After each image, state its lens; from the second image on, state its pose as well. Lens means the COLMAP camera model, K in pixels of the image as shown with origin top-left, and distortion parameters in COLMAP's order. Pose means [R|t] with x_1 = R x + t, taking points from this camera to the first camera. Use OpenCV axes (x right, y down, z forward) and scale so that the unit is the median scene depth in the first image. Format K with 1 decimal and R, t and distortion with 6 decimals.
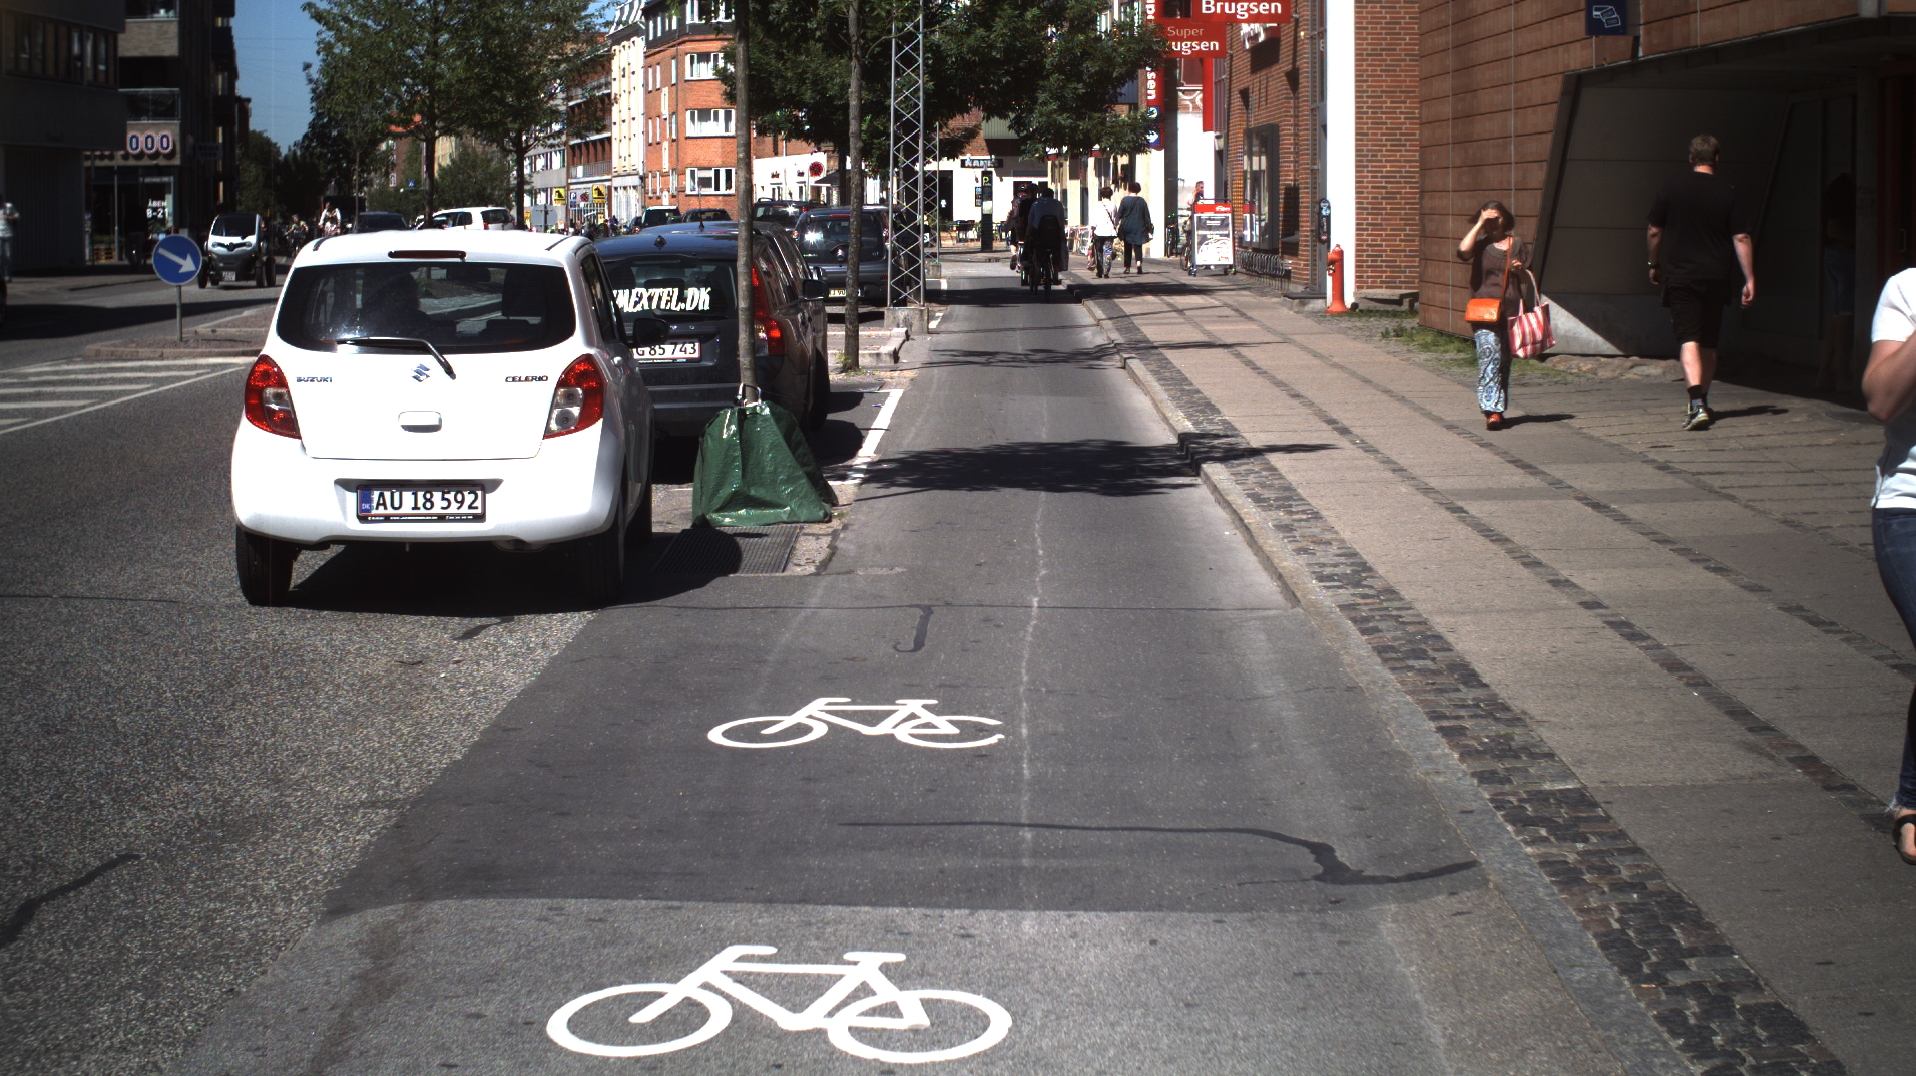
lens RADIAL K [[3504.4, 0, 958.0], [0, 3504.4, 538.0], [0, 0, 1]] dist [-0.316664, 0.600615]
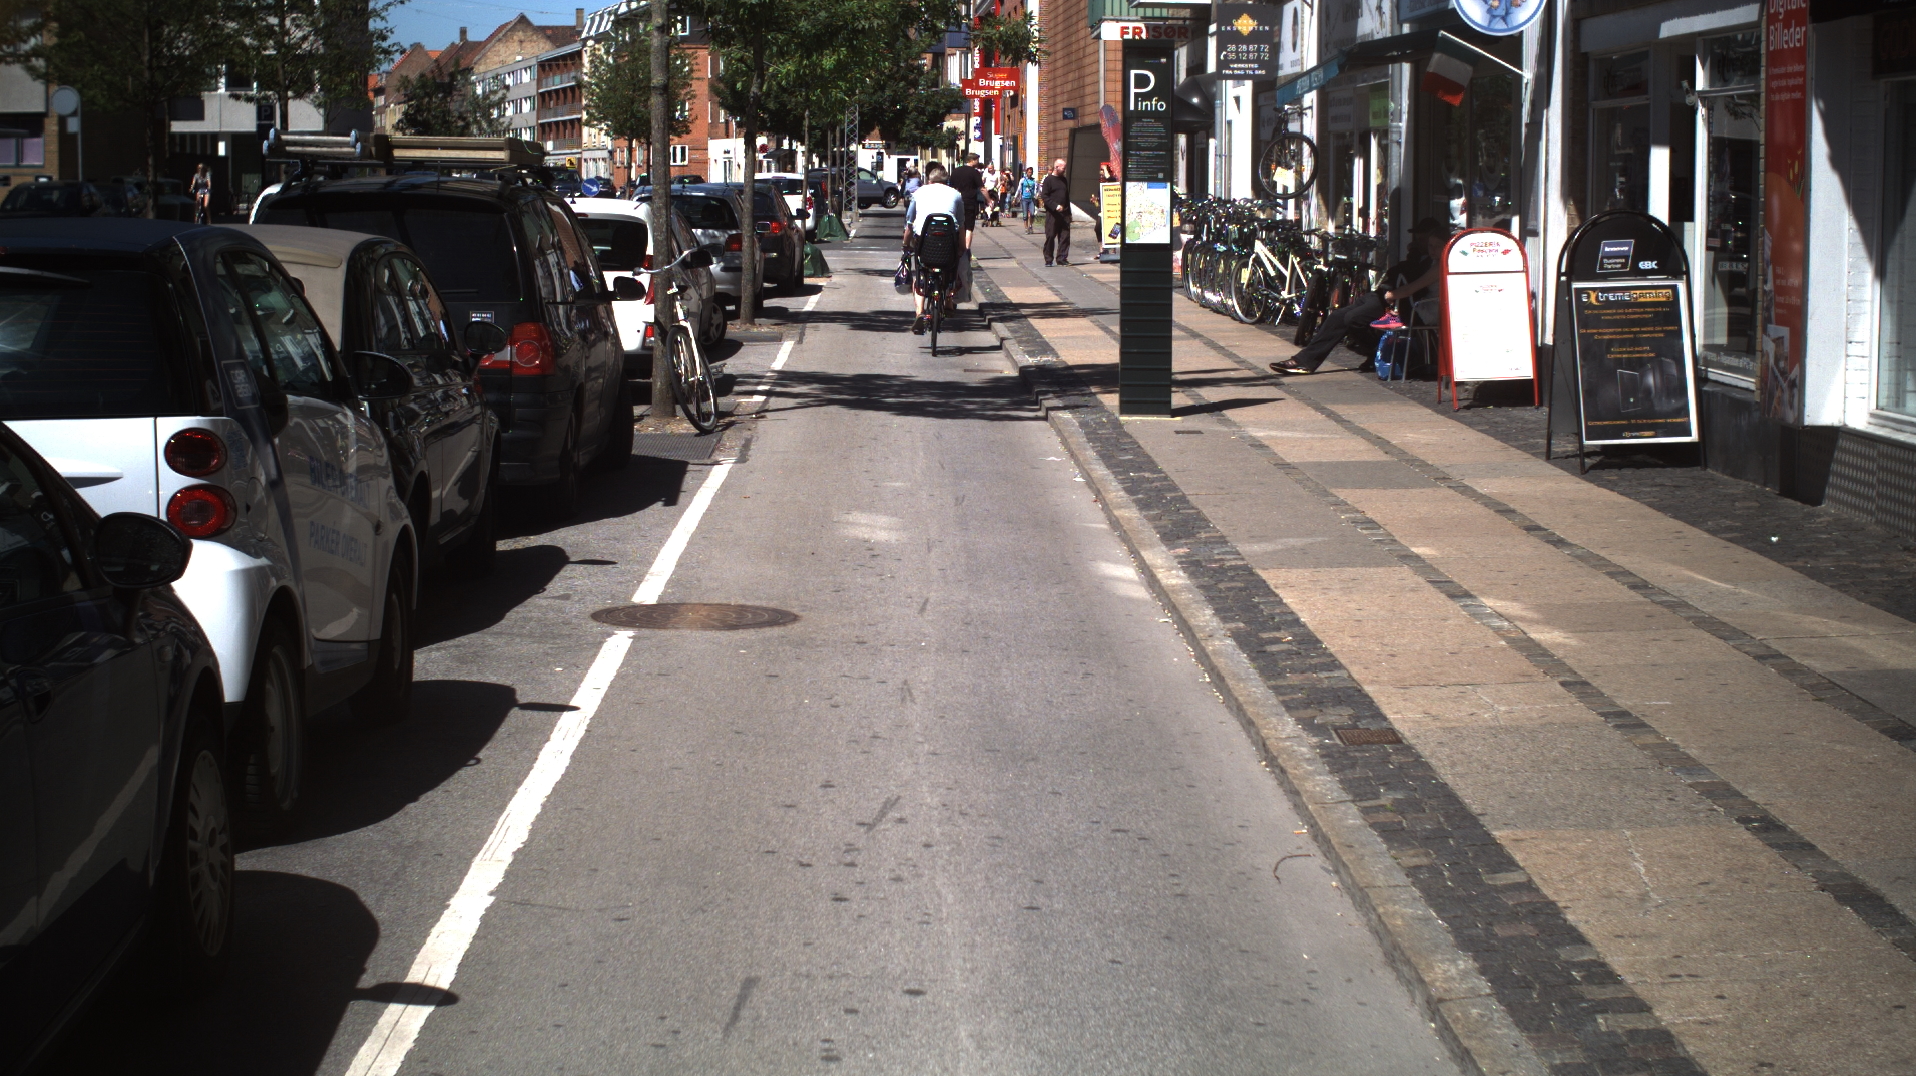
lens RADIAL K [[3504.4, 0, 958.0], [0, 3504.4, 538.0], [0, 0, 1]] dist [-0.316664, 0.600615]
pose [[0.999454, 0.006107, 0.032462, -0.015799], [-0.006359, 0.999950, 0.007675, 0.134388], [-0.032413, -0.007877, 0.999444, -1.364053]]
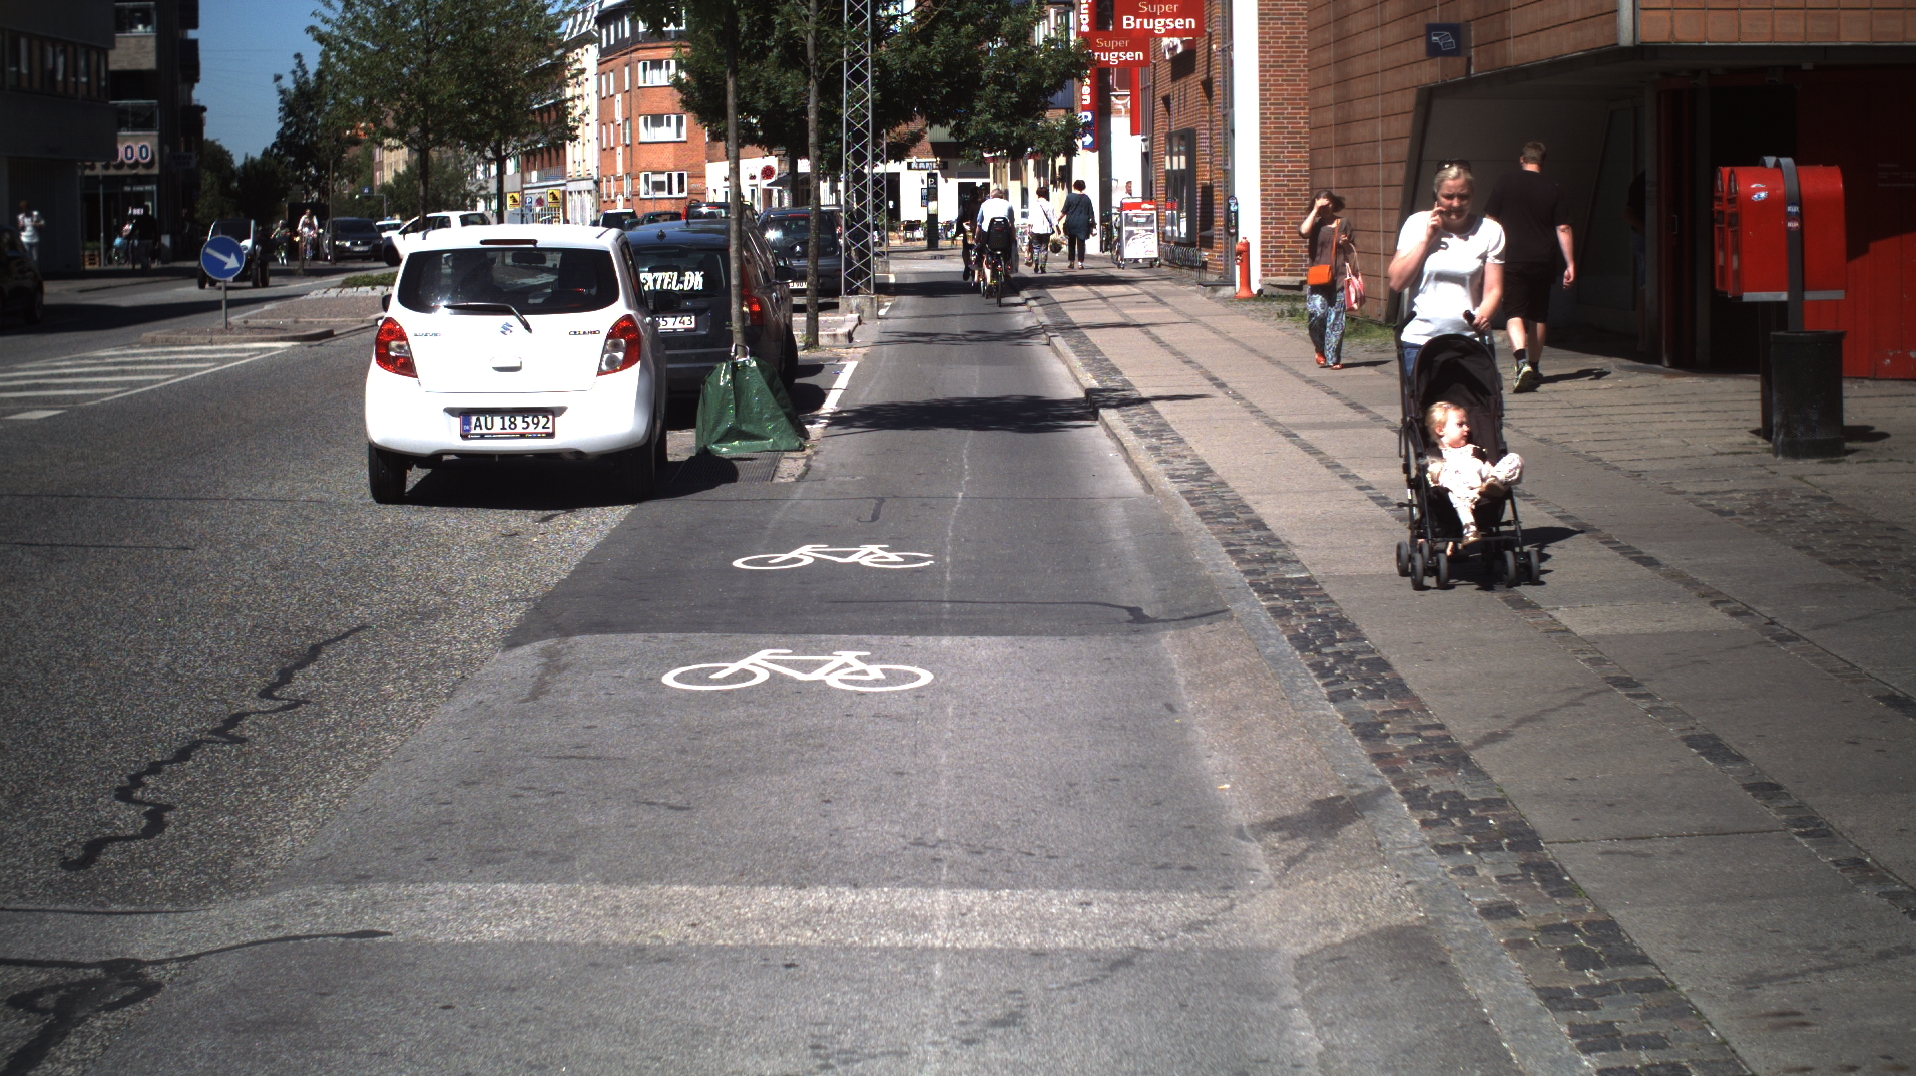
lens RADIAL K [[3504.4, 0, 958.0], [0, 3504.4, 538.0], [0, 0, 1]] dist [-0.316664, 0.600615]
pose [[0.999853, -0.009828, 0.014039, 0.000648], [0.009833, 0.999952, -0.000247, 0.011373], [-0.014036, 0.000385, 0.999901, -0.113942]]
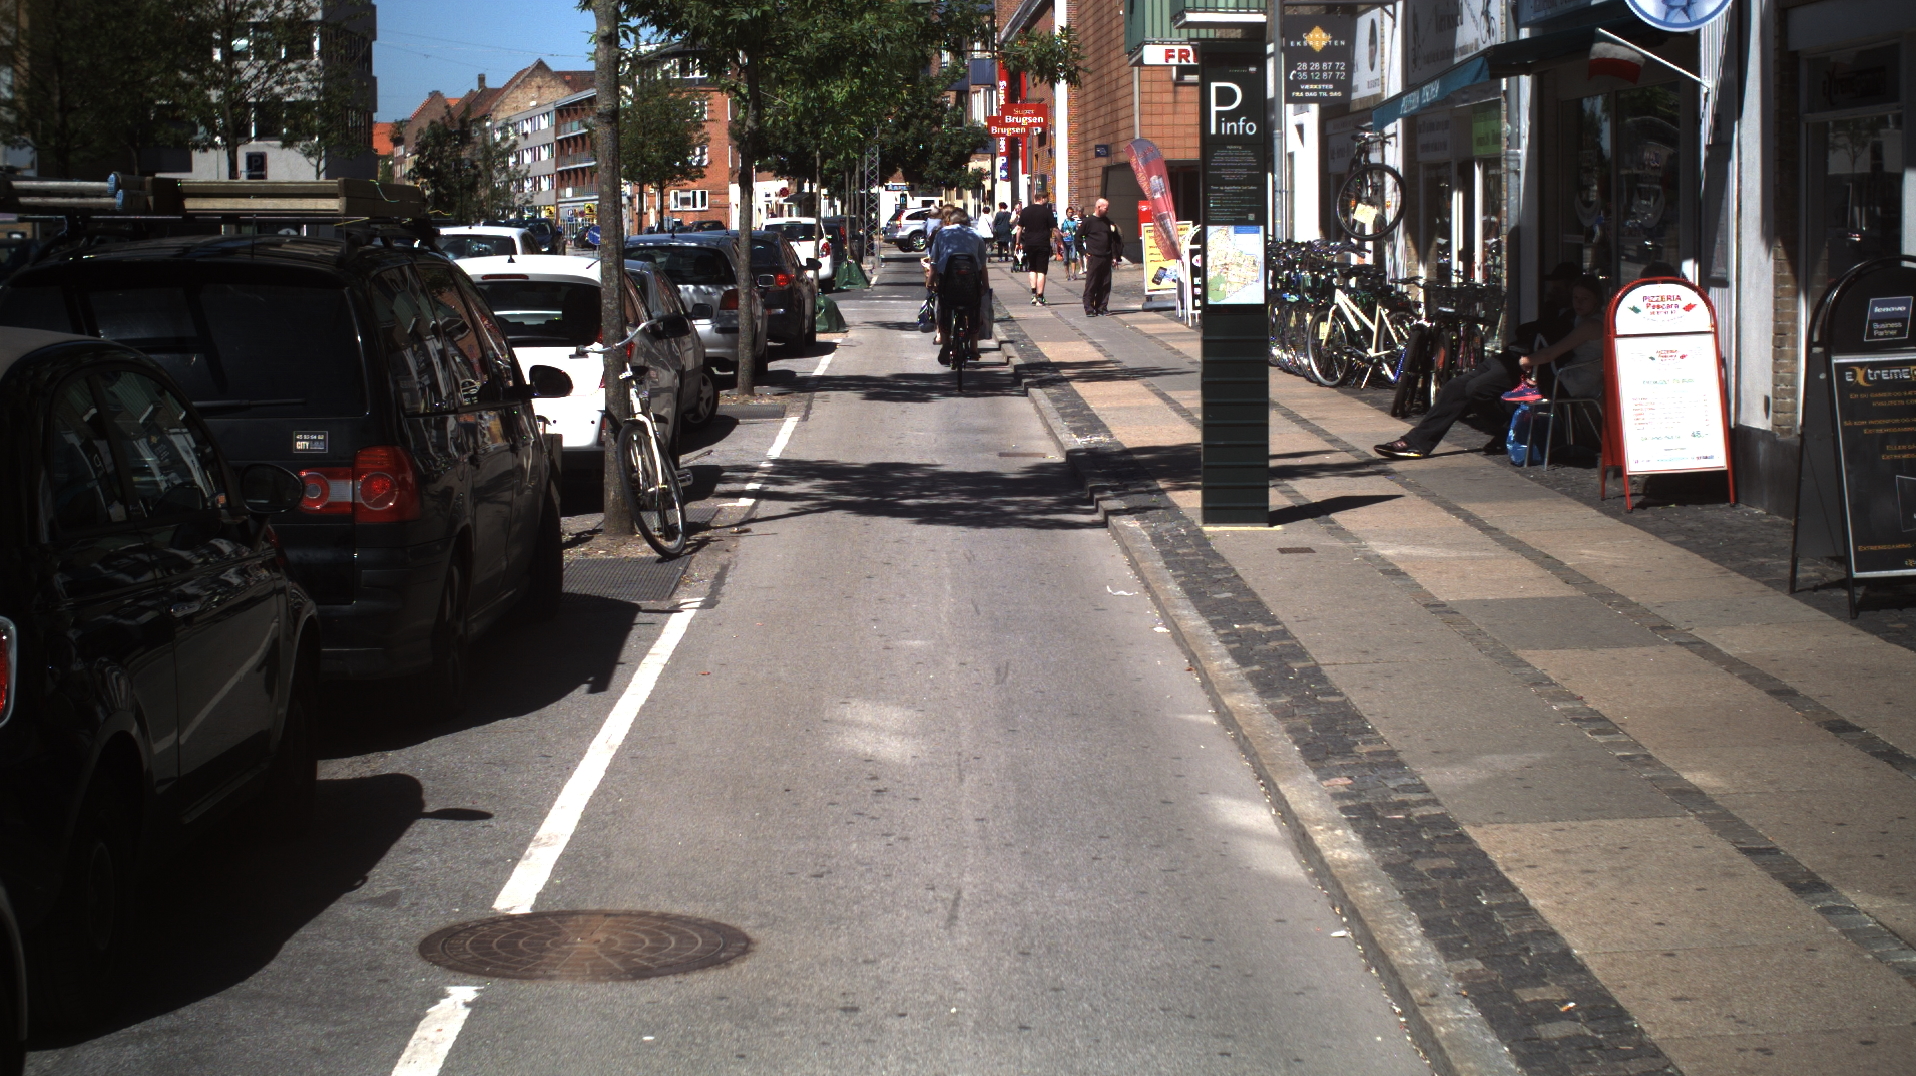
lens RADIAL K [[3504.4, 0, 958.0], [0, 3504.4, 538.0], [0, 0, 1]] dist [-0.316664, 0.600615]
pose [[0.999683, -0.008419, 0.023746, -0.012996], [0.008518, 0.999955, -0.004064, 0.123015], [-0.023711, 0.004265, 0.999710, -1.251015]]
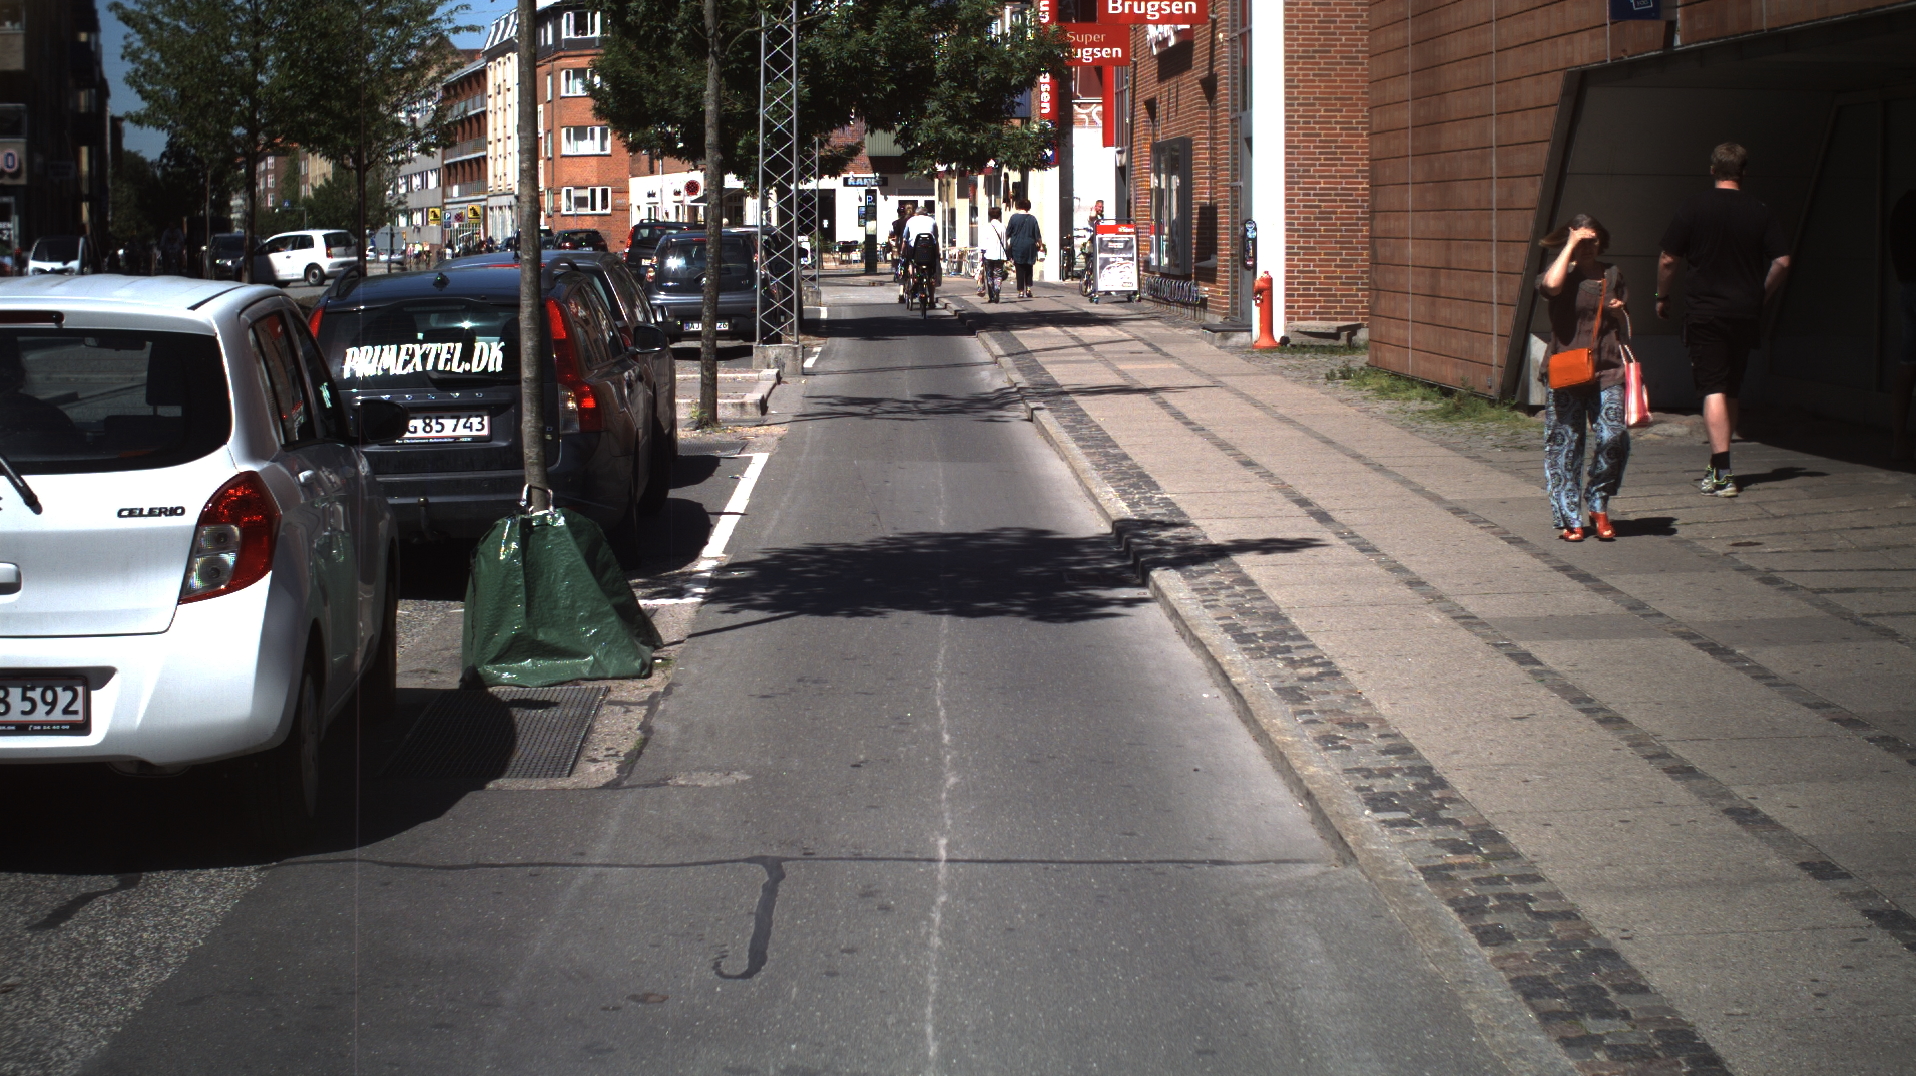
lens RADIAL K [[3504.4, 0, 958.0], [0, 3504.4, 538.0], [0, 0, 1]] dist [-0.316664, 0.600615]
pose [[0.999457, -0.003257, 0.032778, 0.001259], [0.003433, 0.999980, -0.005332, -0.011600], [-0.032760, 0.005442, 0.999448, 0.113064]]
